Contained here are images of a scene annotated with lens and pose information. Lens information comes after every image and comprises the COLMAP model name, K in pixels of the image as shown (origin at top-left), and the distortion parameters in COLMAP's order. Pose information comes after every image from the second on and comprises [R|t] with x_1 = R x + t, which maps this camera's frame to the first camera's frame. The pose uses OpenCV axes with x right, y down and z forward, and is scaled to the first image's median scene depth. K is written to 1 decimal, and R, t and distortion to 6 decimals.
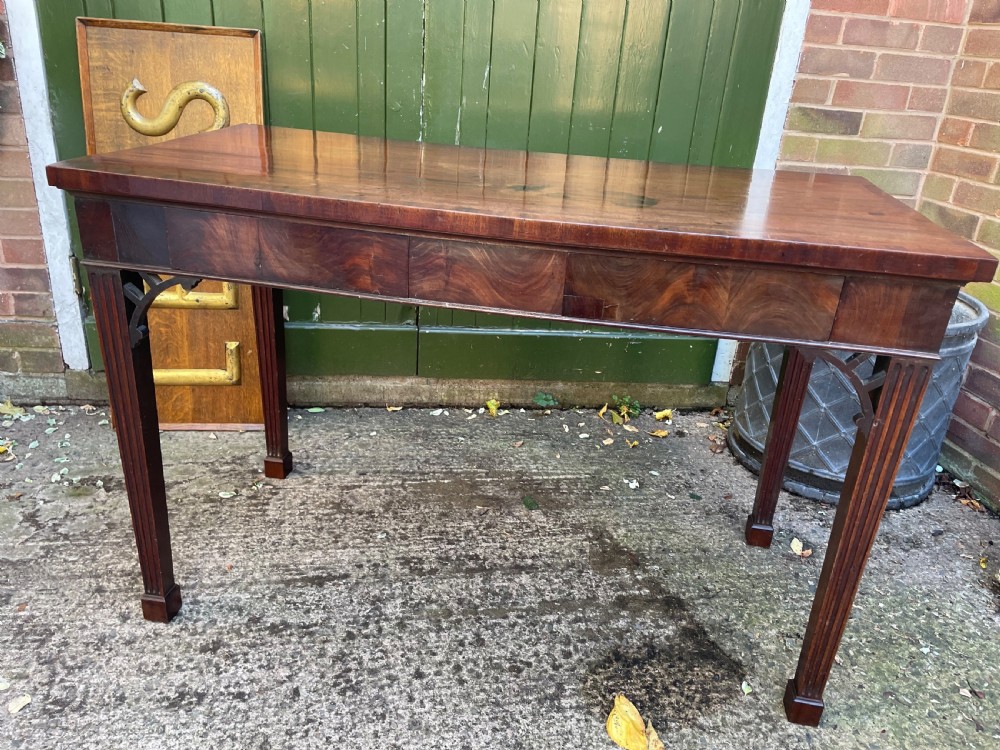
lens RADIAL K [[764.7, 0, 502.2], [0, 764.7, 364.6], [0, 0, 1]] dist [0.085203, -0.119961]
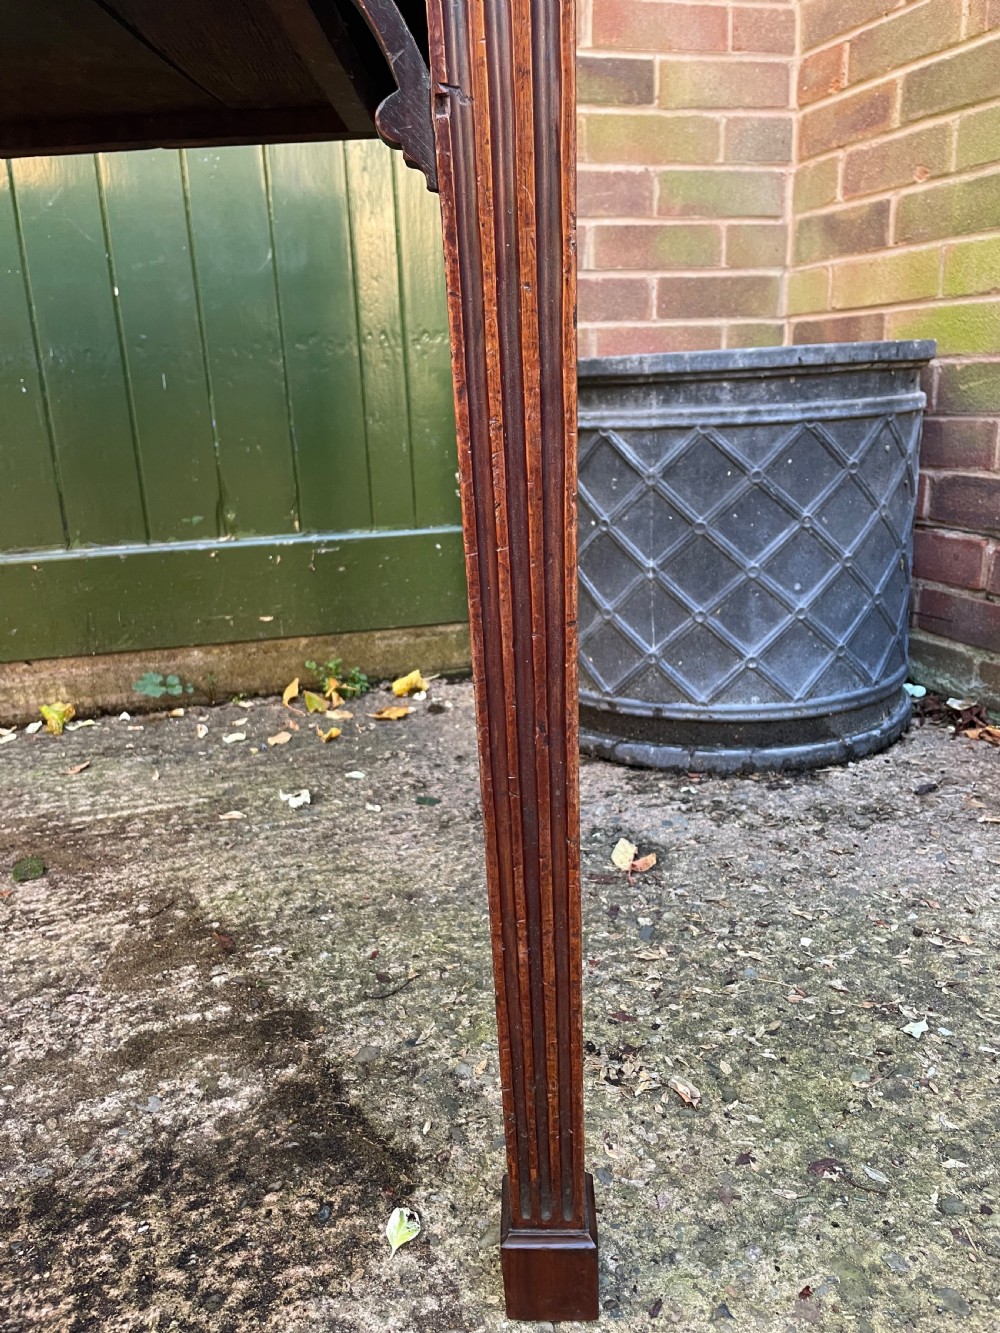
lens RADIAL K [[1019.9, 0, 499.3], [0, 1019.9, 660.8], [0, 0, 1]] dist [0.084448, -0.118985]
pose [[0.985087, -0.140875, 0.098780, 0.281238], [0.152403, 0.980890, -0.120946, 0.195267], [-0.079854, 0.134197, 0.987732, 0.432073]]
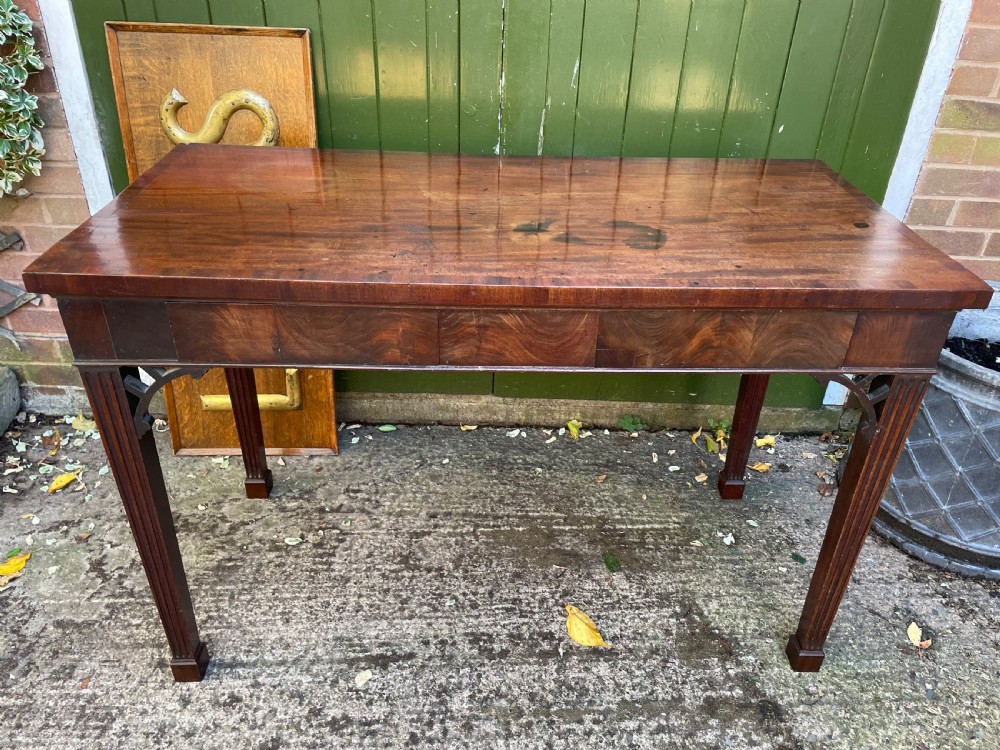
lens RADIAL K [[765.1, 0, 508.6], [0, 765.1, 368.8], [0, 0, 1]] dist [0.084448, -0.118985]
pose [[0.994372, 0.025858, -0.102745, 0.002666], [-0.012059, 0.991081, 0.132718, -0.186562], [0.105260, -0.130732, 0.985814, 0.121749]]
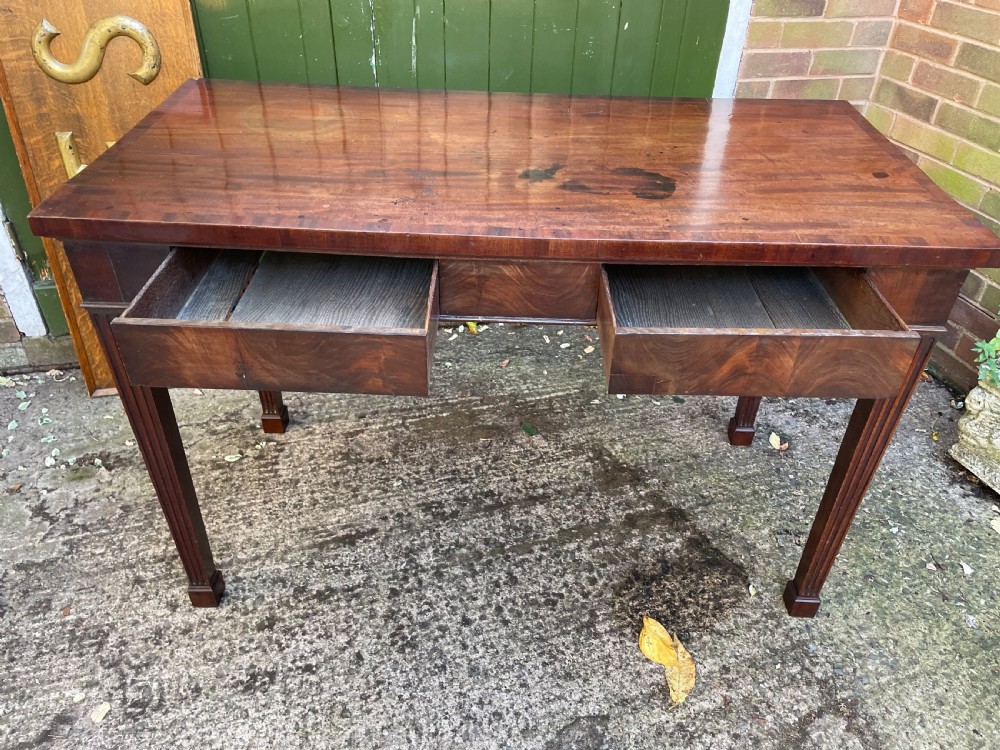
lens RADIAL K [[765.1, 0, 511.6], [0, 765.1, 369.1], [0, 0, 1]] dist [0.084448, -0.118985]
pose [[0.988969, -0.110962, 0.098124, -0.089537], [0.085715, 0.968970, 0.231840, -0.157177], [-0.120805, -0.220872, 0.967792, 0.007926]]
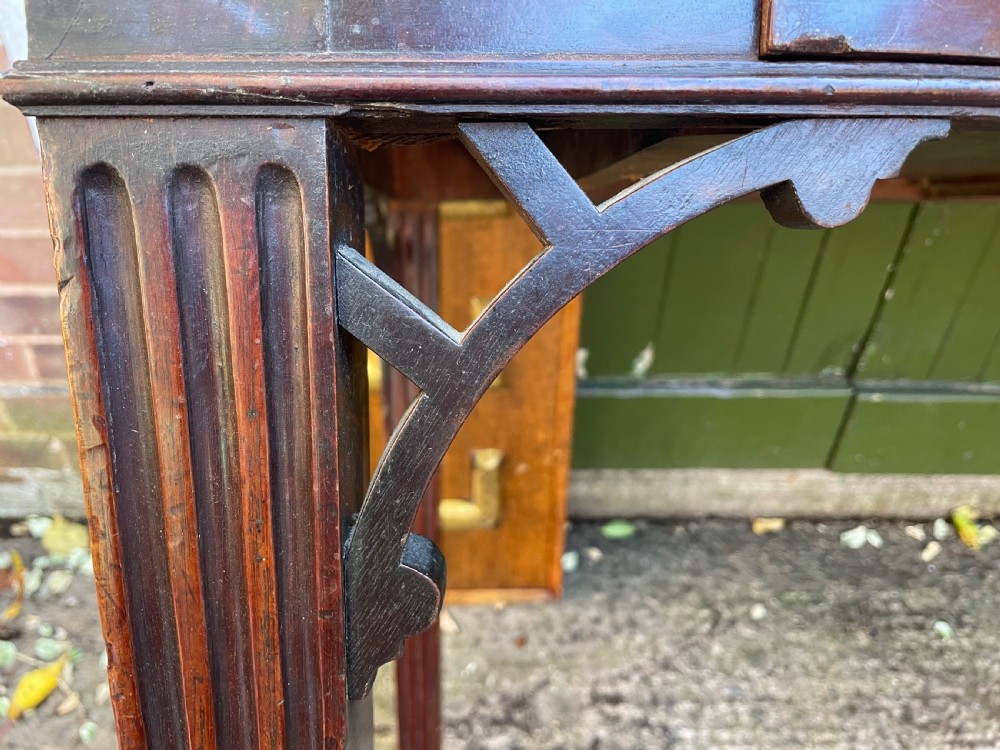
lens RADIAL K [[783.5, 0, 500.9], [0, 783.5, 369.1], [0, 0, 1]] dist [0.052311, -0.095848]
pose [[0.994907, 0.022044, -0.098361, -0.358929], [0.004424, 0.965306, 0.261082, -0.240424], [0.100704, -0.260188, 0.960292, 0.682415]]
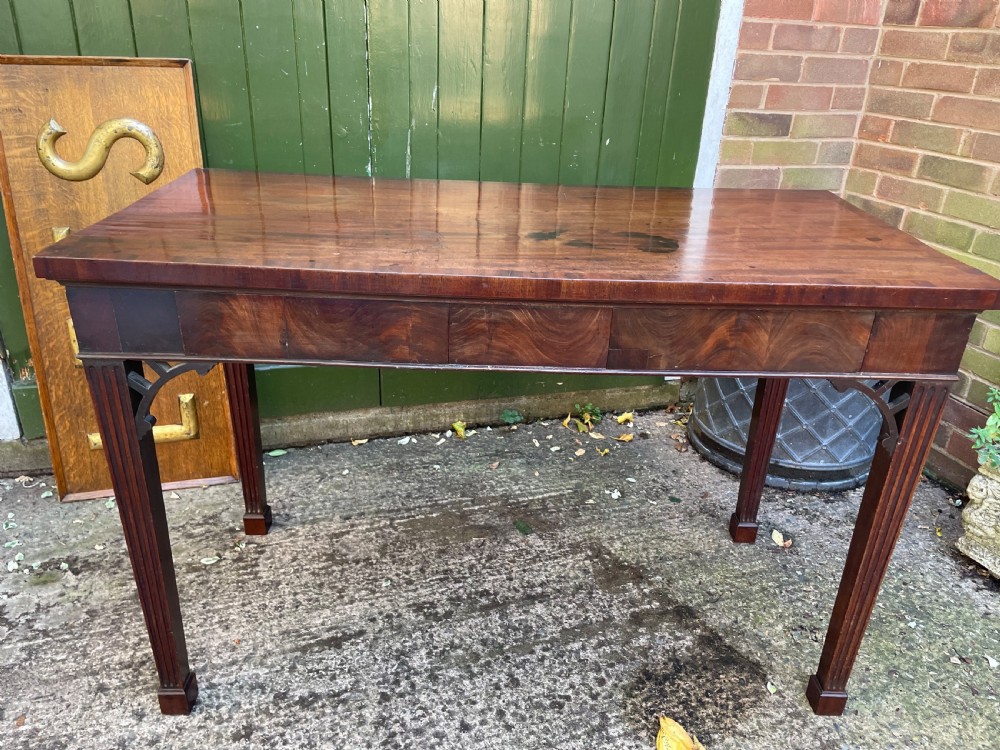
lens RADIAL K [[765.1, 0, 505.1], [0, 765.1, 380.3], [0, 0, 1]] dist [0.084448, -0.118985]
pose [[0.984021, -0.097239, 0.149156, -0.130452], [0.090379, 0.994543, 0.052118, -0.072534], [-0.153409, -0.037805, 0.987439, 0.019915]]
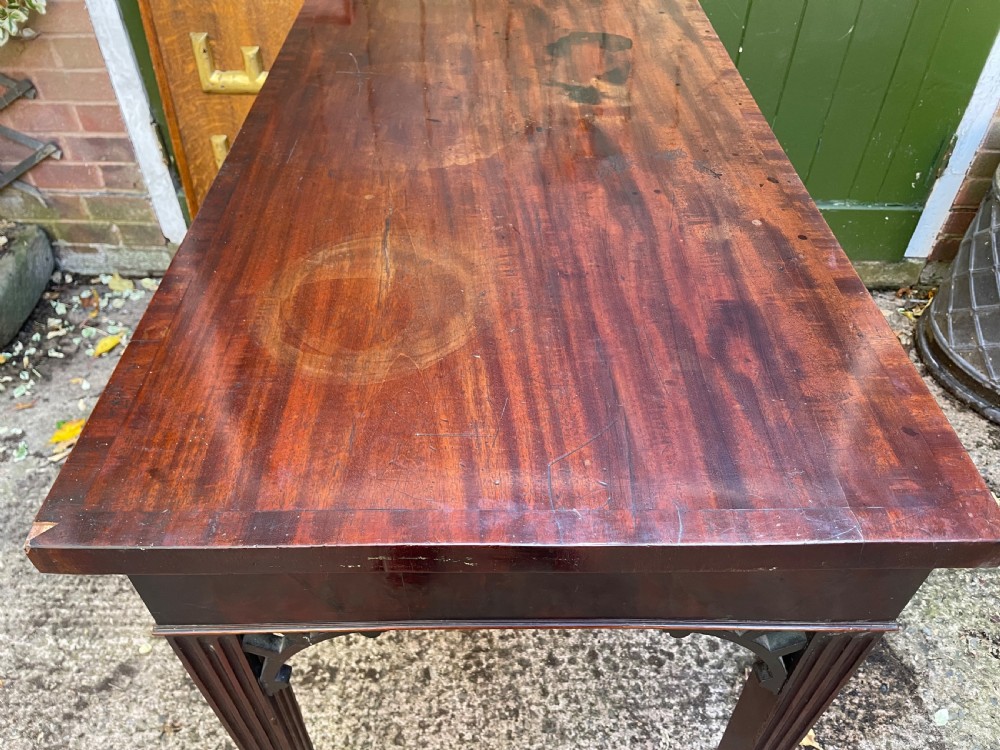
lens RADIAL K [[765.1, 0, 492.1], [0, 765.1, 370.2], [0, 0, 1]] dist [0.084448, -0.118985]
pose [[0.988545, 0.045323, -0.143957, -0.048243], [0.006355, 0.940498, 0.339739, -0.205472], [0.150789, -0.336763, 0.929437, 0.184318]]
